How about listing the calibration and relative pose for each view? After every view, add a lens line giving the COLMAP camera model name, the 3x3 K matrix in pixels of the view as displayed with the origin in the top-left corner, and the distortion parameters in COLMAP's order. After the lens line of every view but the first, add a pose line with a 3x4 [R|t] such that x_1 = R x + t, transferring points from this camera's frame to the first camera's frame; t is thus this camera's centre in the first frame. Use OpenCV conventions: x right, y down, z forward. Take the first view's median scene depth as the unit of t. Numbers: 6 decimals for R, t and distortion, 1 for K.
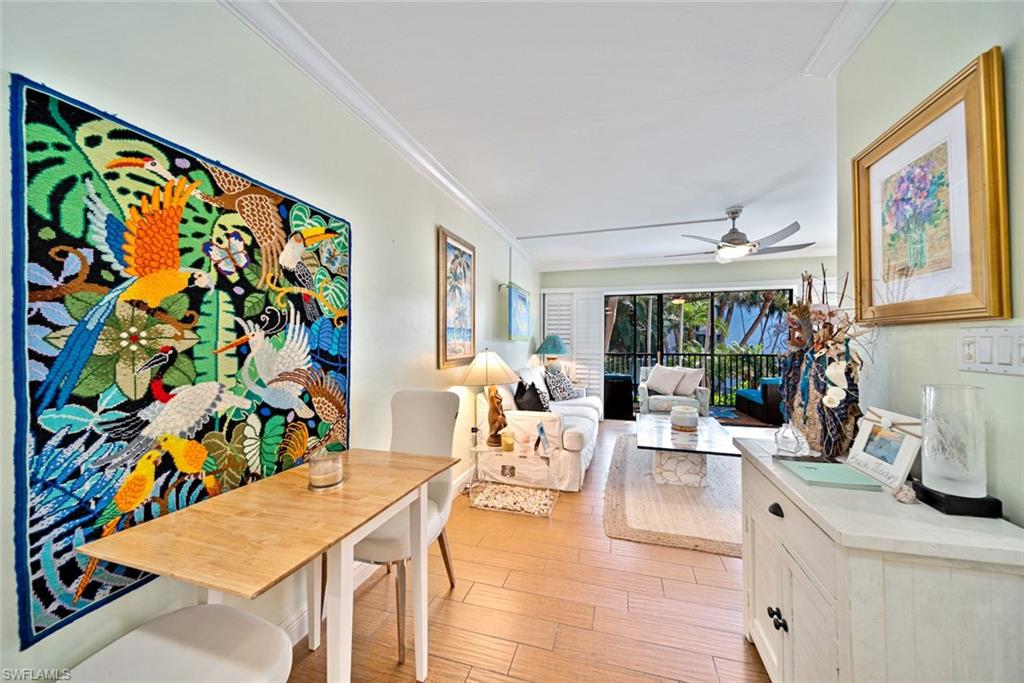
lens RADIAL K [[365.5, 0, 510.0], [0, 365.5, 346.2], [0, 0, 1]] dist [-0.007234, -0.000763]
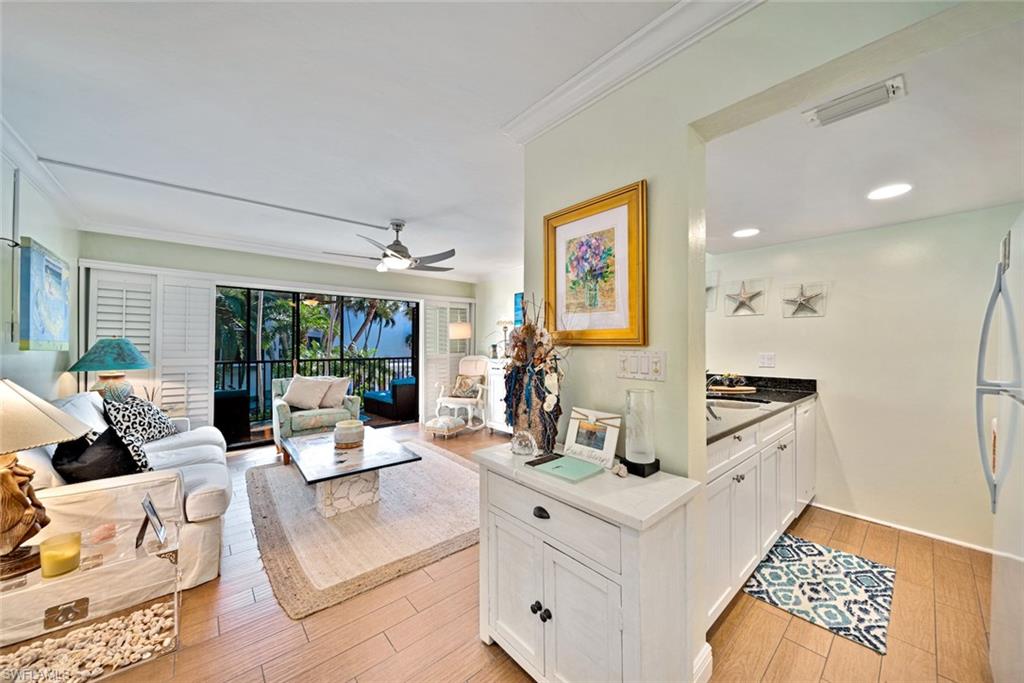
lens RADIAL K [[365.5, 0, 526.3], [0, 365.5, 345.9], [0, 0, 1]] dist [-0.007234, -0.000763]
pose [[0.509079, -0.002201, 0.860717, -0.196248], [0.006838, 0.999976, -0.001488, -0.045869], [-0.860693, 0.006643, 0.509082, 0.353897]]
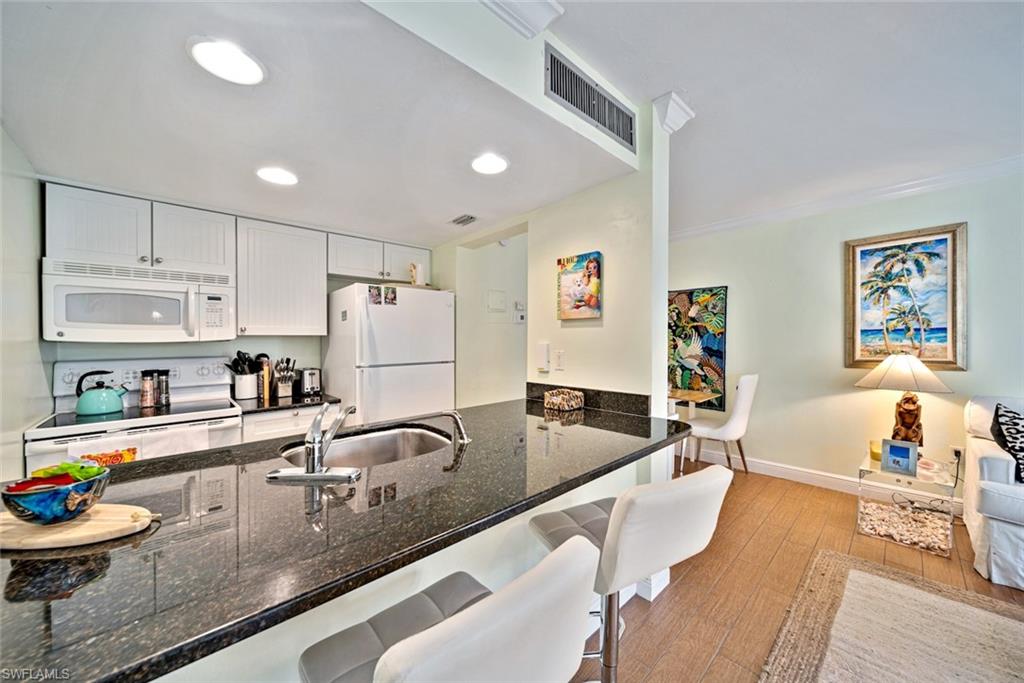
lens RADIAL K [[365.5, 0, 525.7], [0, 365.5, 341.7], [0, 0, 1]] dist [-0.007234, -0.000763]
pose [[-0.492506, 0.008955, -0.870263, 2.279371], [0.003154, 0.999959, 0.008505, -0.054491], [0.870303, 0.001444, -0.492514, 1.231323]]
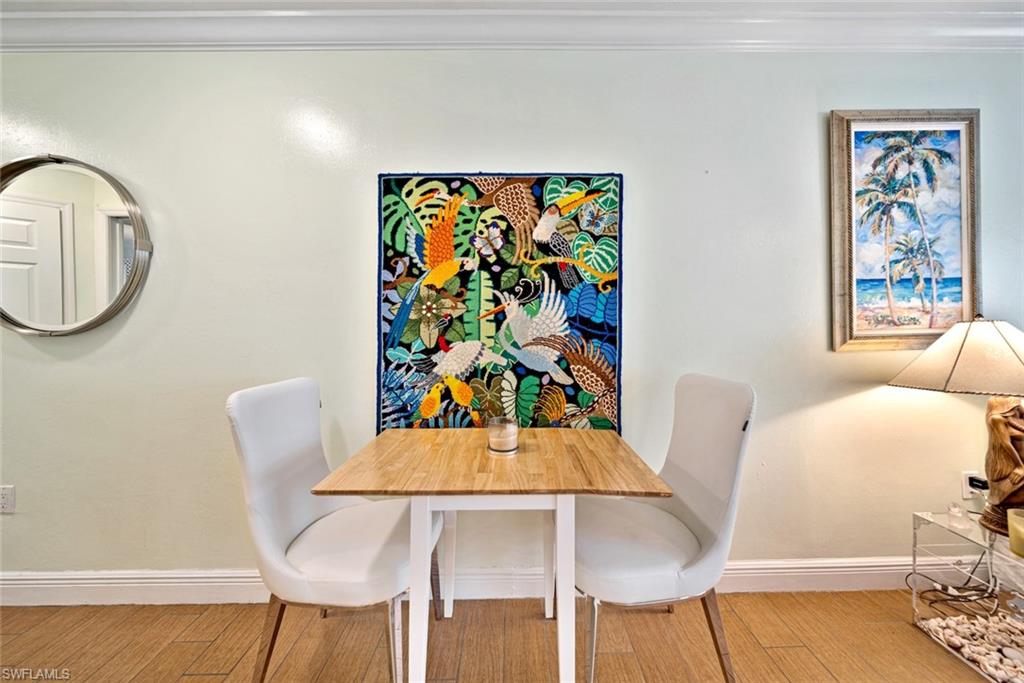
lens RADIAL K [[365.5, 0, 534.5], [0, 365.5, 317.2], [0, 0, 1]] dist [-0.007234, -0.000763]
pose [[0.302238, -0.007243, -0.953205, 0.403779], [0.003212, 0.999973, -0.006581, 0.017539], [0.953227, -0.001073, 0.302253, 0.638288]]
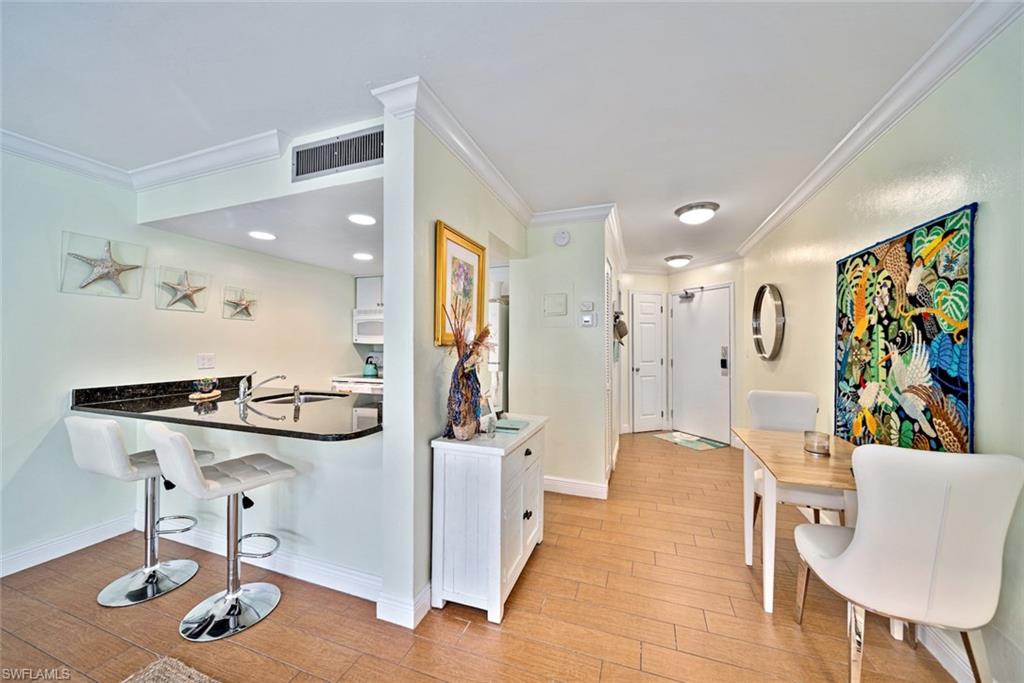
lens RADIAL K [[365.5, 0, 513.5], [0, 365.5, 336.9], [0, 0, 1]] dist [-0.007234, -0.000763]
pose [[-0.998507, -0.000592, 0.054621, 0.552254], [-0.001352, 0.999903, -0.013869, -0.062150], [-0.054607, -0.013922, -0.998411, 2.140152]]
